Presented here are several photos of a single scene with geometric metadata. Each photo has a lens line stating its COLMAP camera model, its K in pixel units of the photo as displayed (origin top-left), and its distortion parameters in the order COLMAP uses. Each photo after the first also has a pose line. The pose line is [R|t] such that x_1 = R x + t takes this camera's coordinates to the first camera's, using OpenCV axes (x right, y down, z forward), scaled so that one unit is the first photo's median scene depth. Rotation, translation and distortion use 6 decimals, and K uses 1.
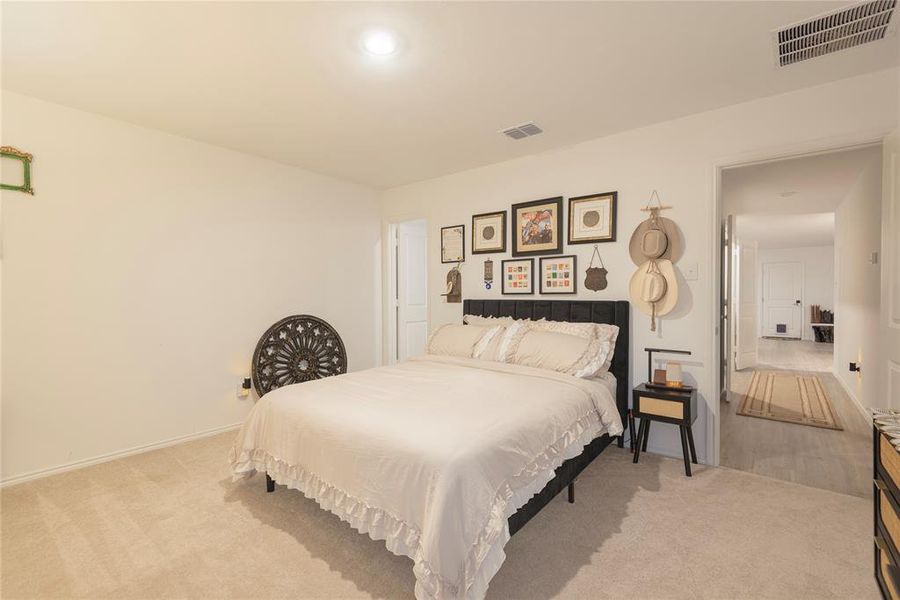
lens RADIAL K [[404.2, 0, 448.2], [0, 404.2, 298.8], [0, 0, 1]] dist [0.028539, -0.017860]
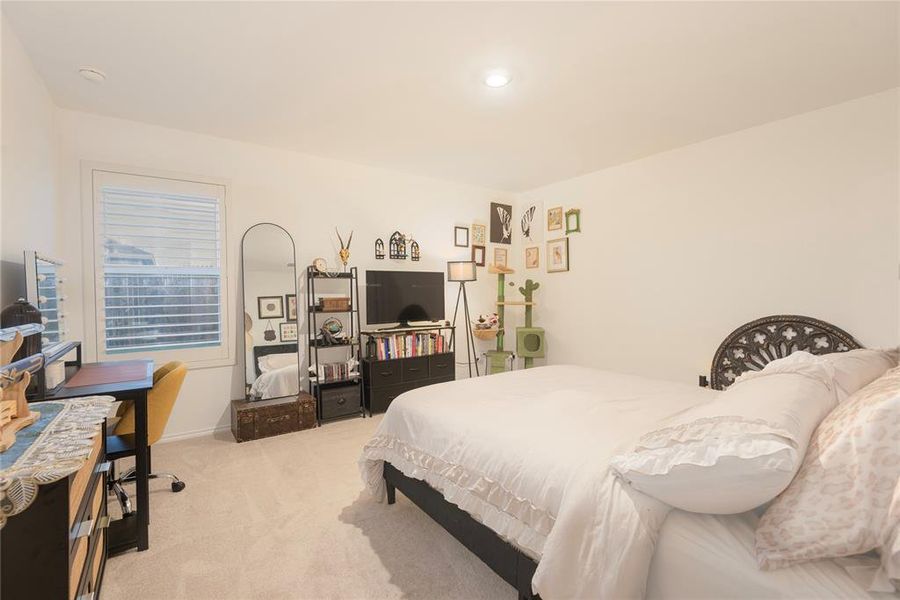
lens RADIAL K [[404.2, 0, 448.2], [0, 404.2, 298.8], [0, 0, 1]] dist [0.028539, -0.017860]
pose [[-0.271900, 0.019732, -0.962123, 0.539025], [-0.003279, 0.999765, 0.021431, -0.004077], [0.962320, 0.008982, -0.271771, 0.624269]]
